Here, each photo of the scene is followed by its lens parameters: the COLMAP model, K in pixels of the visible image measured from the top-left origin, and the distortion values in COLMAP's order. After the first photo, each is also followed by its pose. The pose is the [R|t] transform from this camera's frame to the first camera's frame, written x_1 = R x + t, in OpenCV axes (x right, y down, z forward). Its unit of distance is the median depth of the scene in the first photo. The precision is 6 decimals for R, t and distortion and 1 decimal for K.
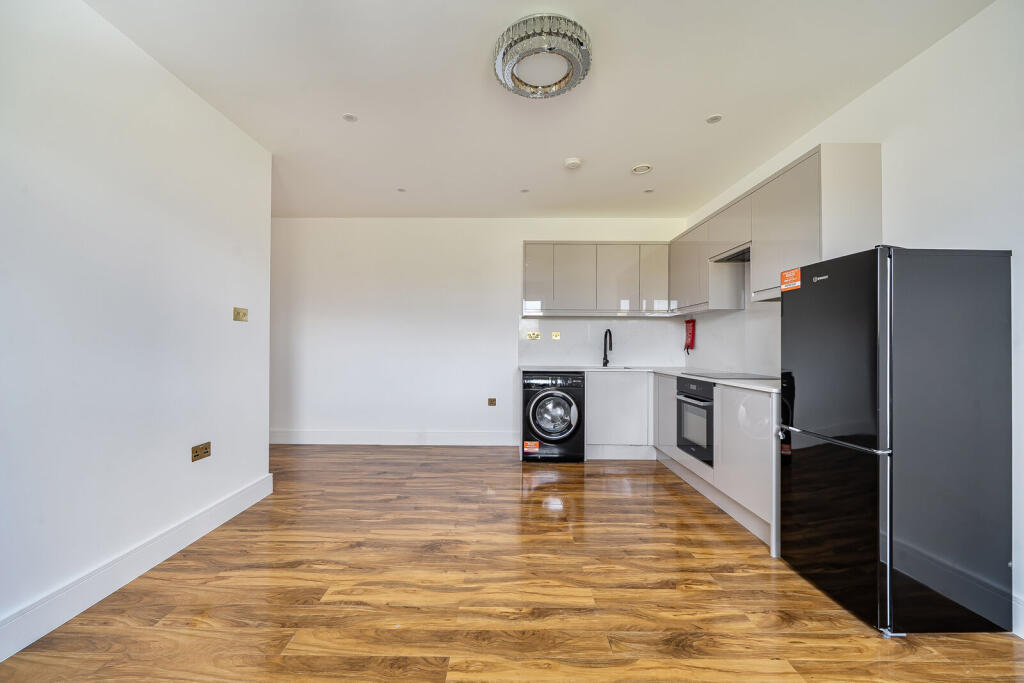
lens RADIAL K [[401.4, 0, 455.6], [0, 401.4, 341.2], [0, 0, 1]] dist [0.000050, -0.000164]
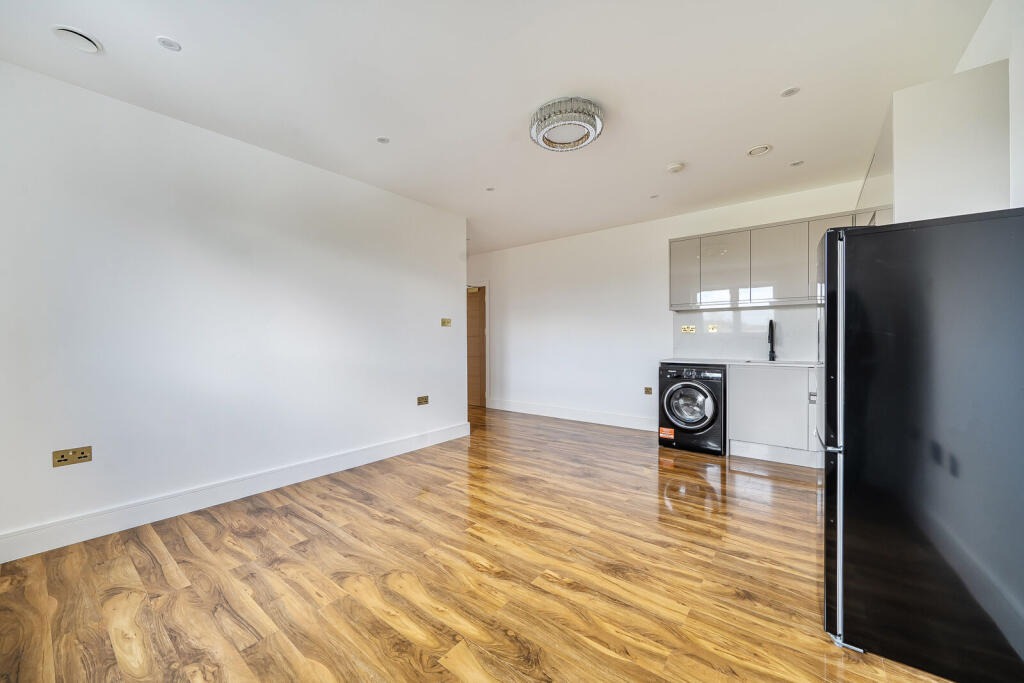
lens RADIAL K [[421.4, 0, 515.0], [0, 421.4, 343.6], [0, 0, 1]] dist [-0.000533, -0.000140]
pose [[0.771514, -0.003400, -0.636204, 0.903923], [0.015664, 0.999784, 0.013653, 0.002642], [0.636020, -0.020500, 0.771400, -0.186902]]
